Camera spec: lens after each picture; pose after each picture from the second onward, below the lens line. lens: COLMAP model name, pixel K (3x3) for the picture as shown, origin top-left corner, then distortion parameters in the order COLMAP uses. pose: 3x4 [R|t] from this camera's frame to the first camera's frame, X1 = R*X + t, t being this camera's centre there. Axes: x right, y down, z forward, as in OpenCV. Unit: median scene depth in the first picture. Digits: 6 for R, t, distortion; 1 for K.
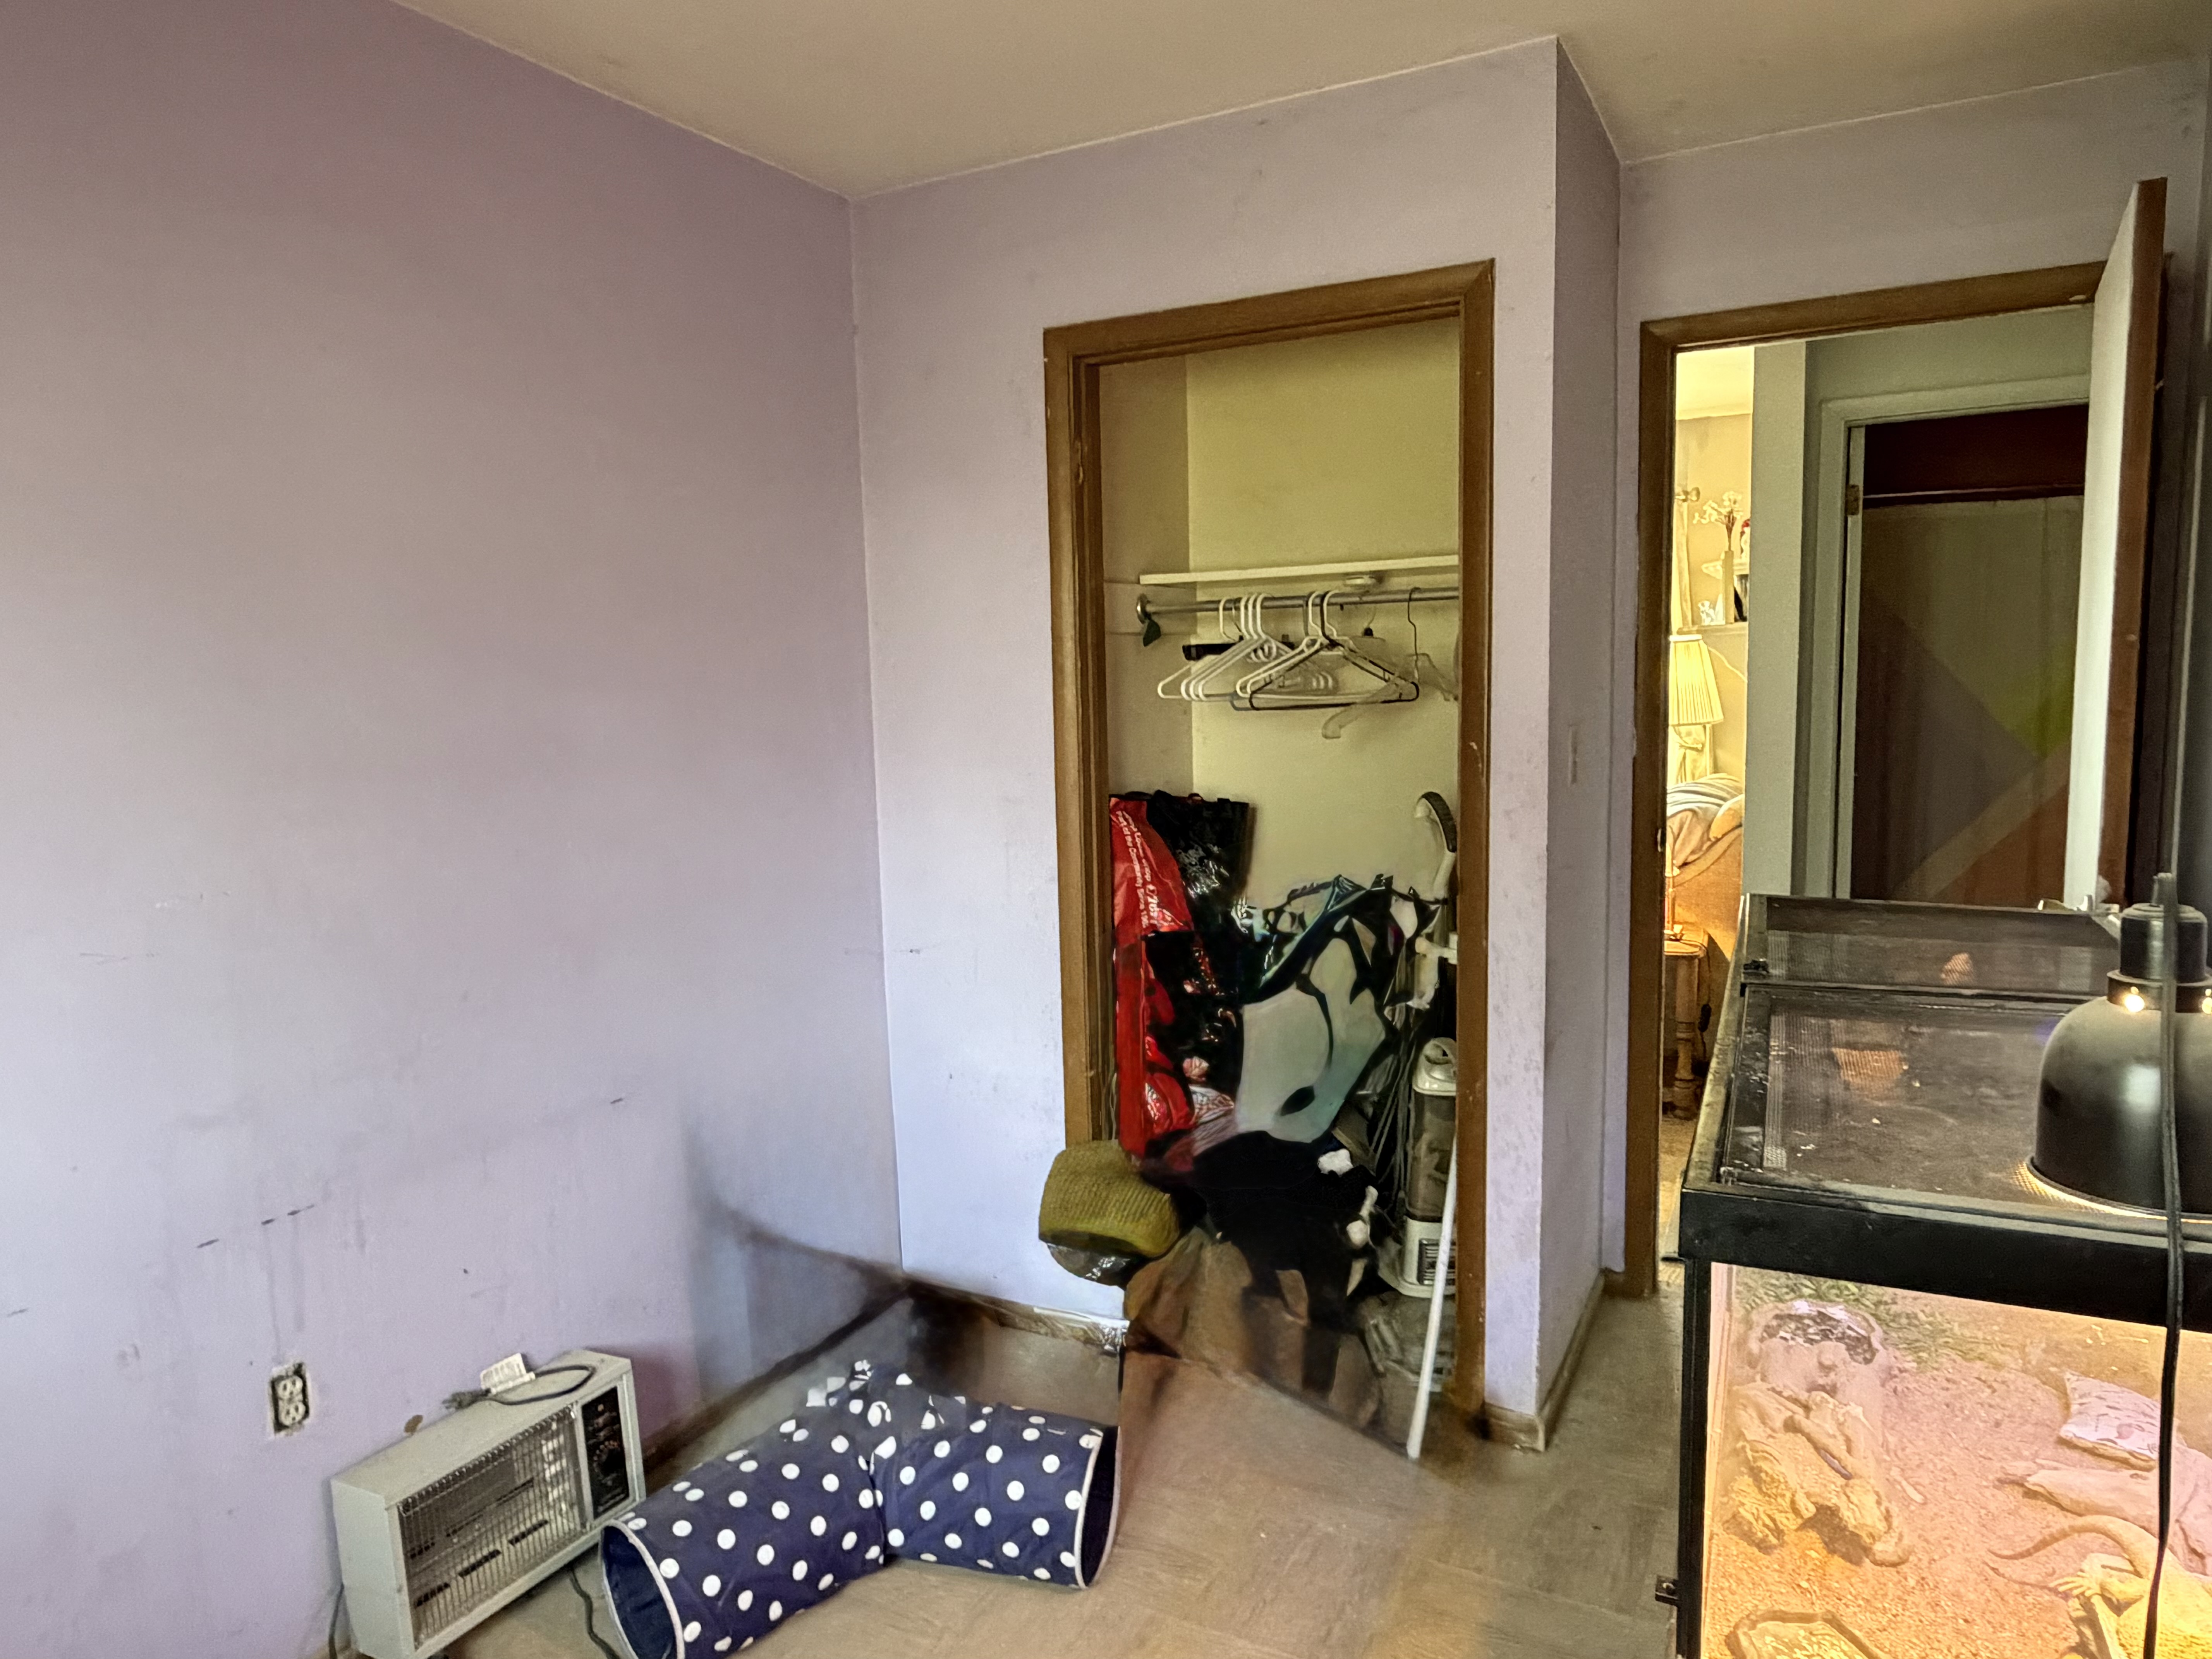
lens RADIAL K [[1409.3, 0, 1109.2], [0, 1409.3, 834.8], [0, 0, 1]] dist [0.005142, -0.000303]
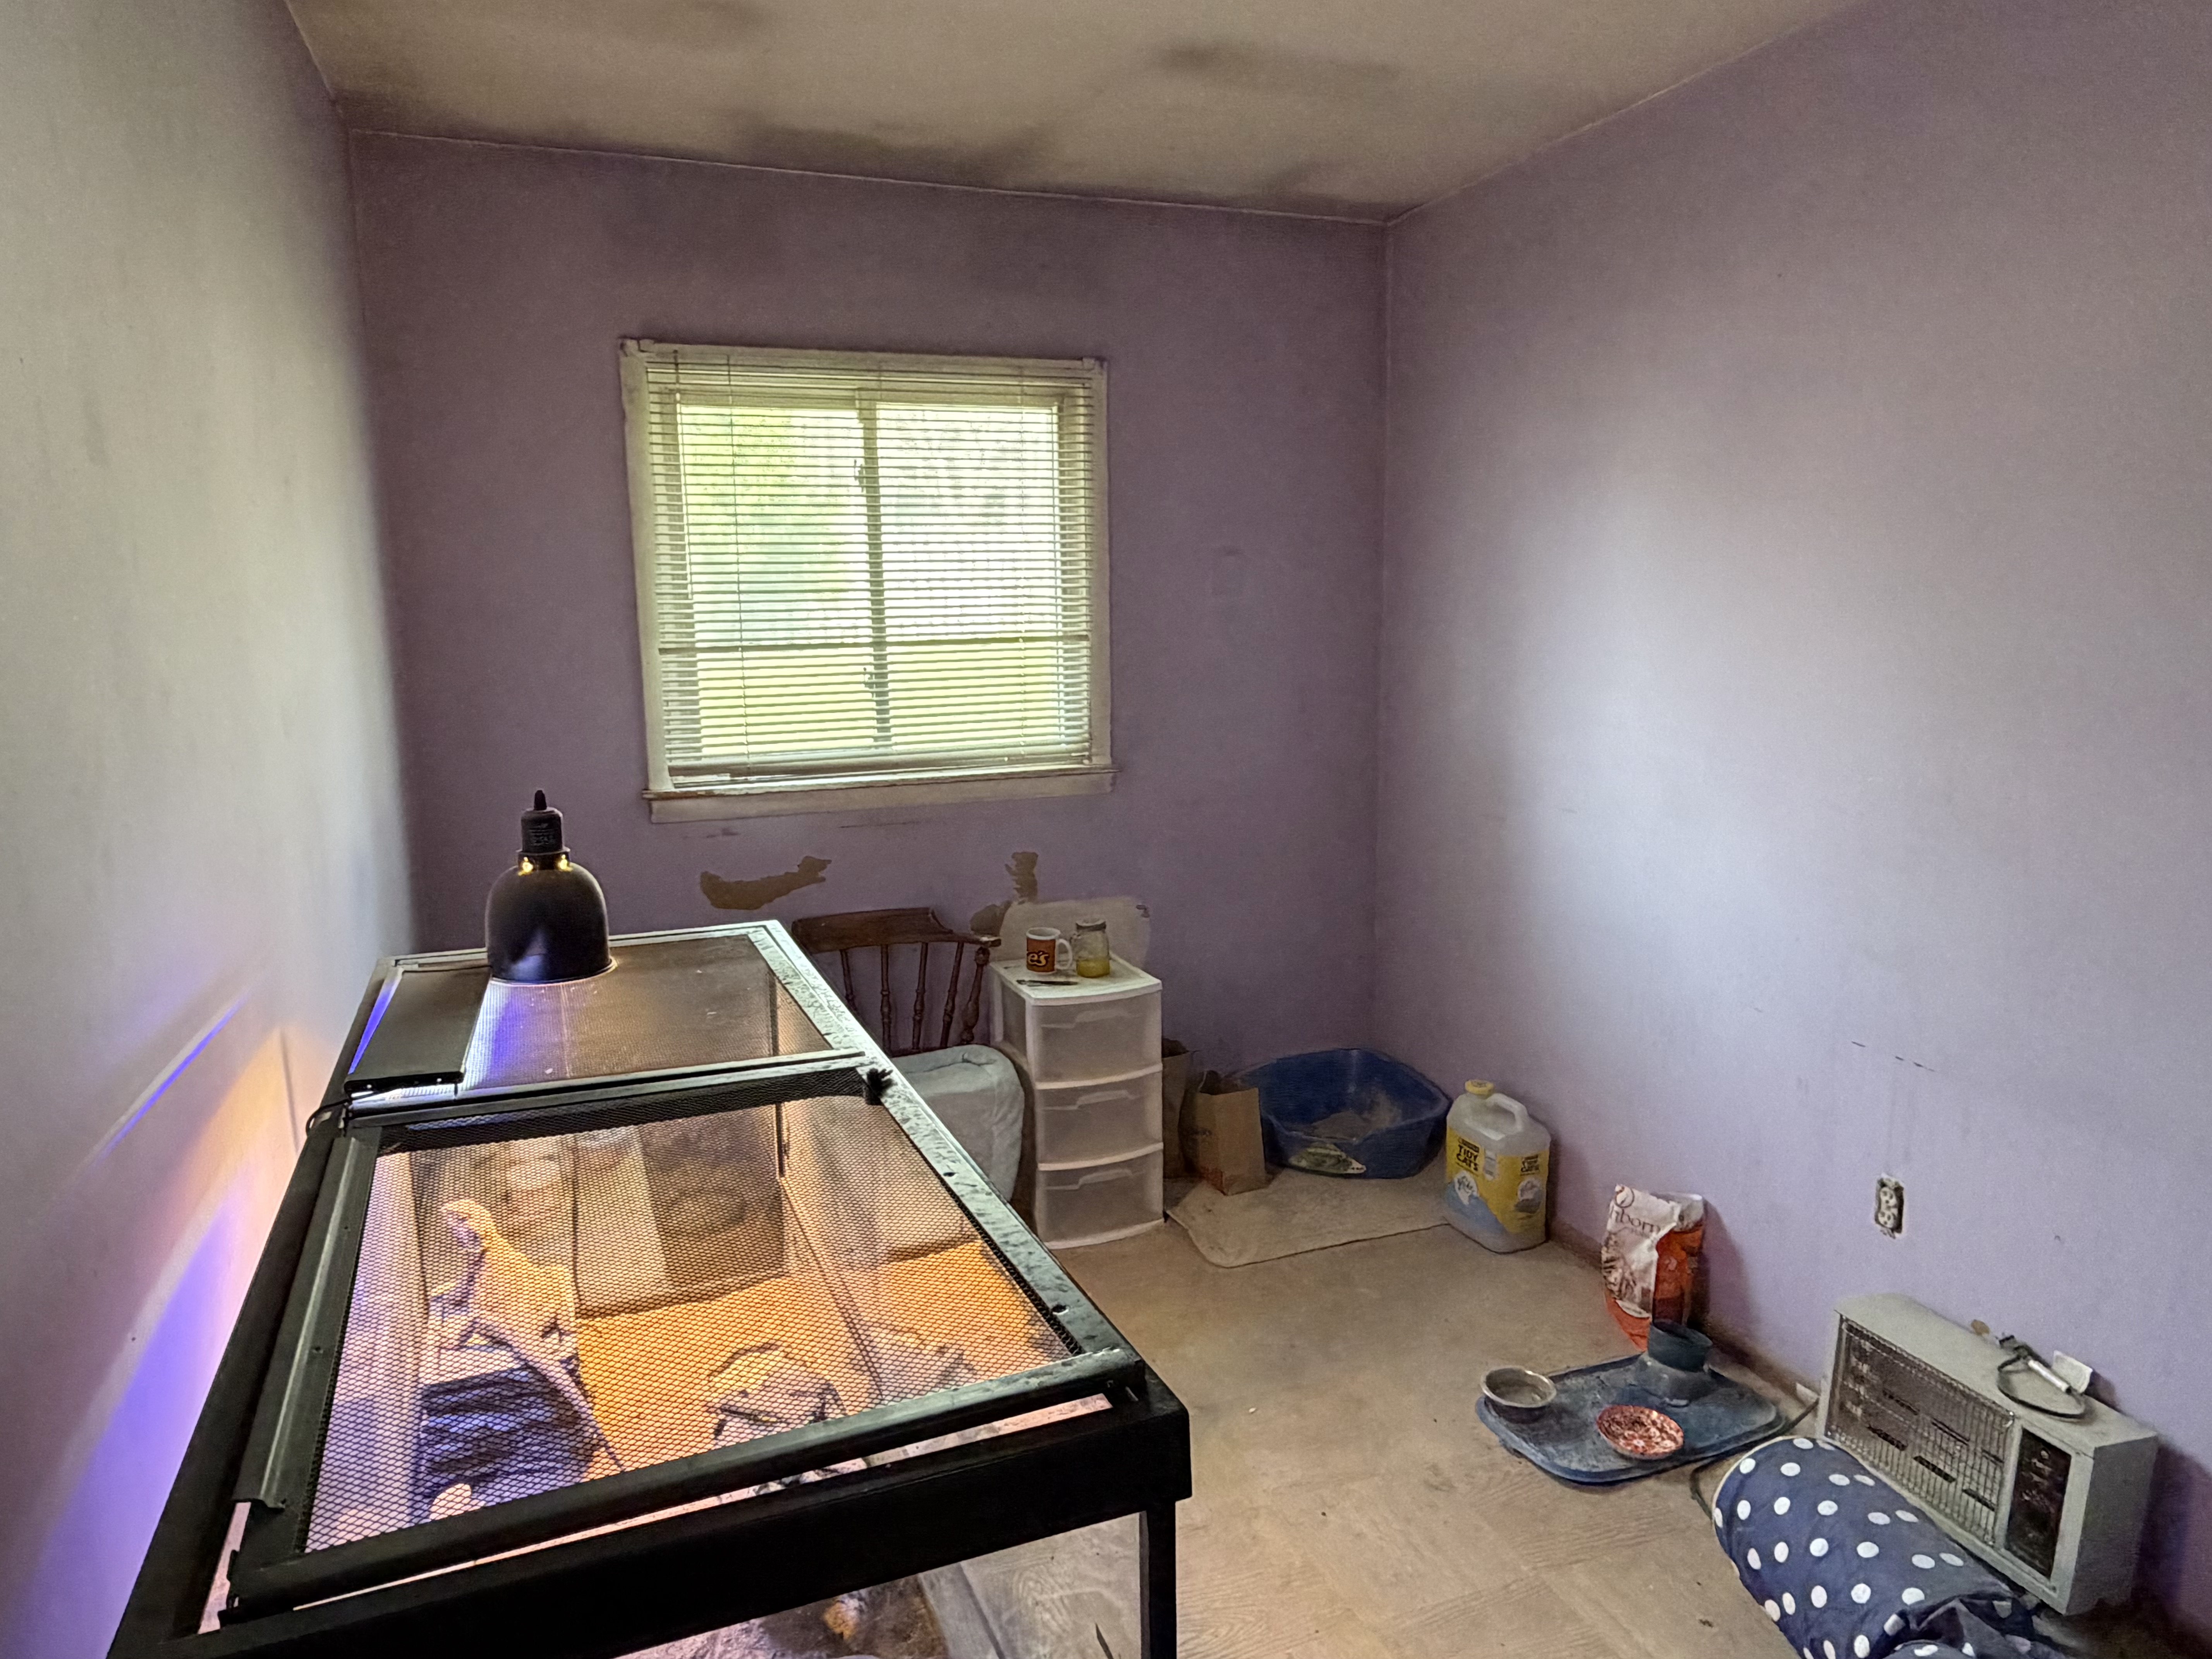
lens RADIAL K [[1409.3, 0, 1103.3], [0, 1409.3, 837.1], [0, 0, 1]] dist [0.005142, -0.000303]
pose [[-0.630490, 0.180879, -0.754828, 0.638610], [-0.062731, 0.957414, 0.281822, -0.182461], [0.773658, 0.225037, -0.592293, 1.039735]]
